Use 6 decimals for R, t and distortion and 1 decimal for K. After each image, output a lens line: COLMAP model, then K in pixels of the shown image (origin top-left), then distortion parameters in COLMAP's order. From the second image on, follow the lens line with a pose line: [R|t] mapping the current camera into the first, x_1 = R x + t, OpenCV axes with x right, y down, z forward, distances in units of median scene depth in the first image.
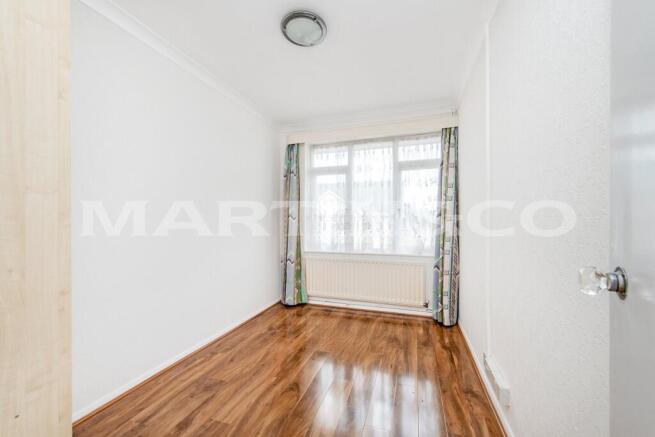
lens RADIAL K [[257.2, 0, 328.9], [0, 257.2, 220.3], [0, 0, 1]] dist [-0.000755, -0.000050]
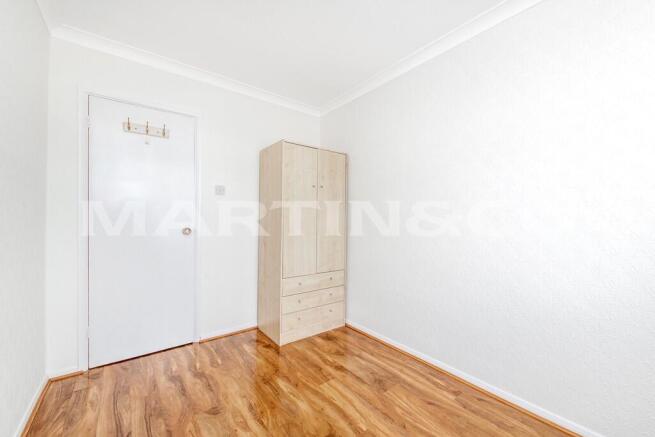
lens RADIAL K [[257.2, 0, 330.4], [0, 257.2, 218.7], [0, 0, 1]] dist [-0.000755, -0.000050]
pose [[-0.546049, -0.004765, -0.837740, 0.501806], [-0.000916, 0.999987, -0.005091, 0.009352], [0.837753, -0.002013, -0.546046, 1.410002]]
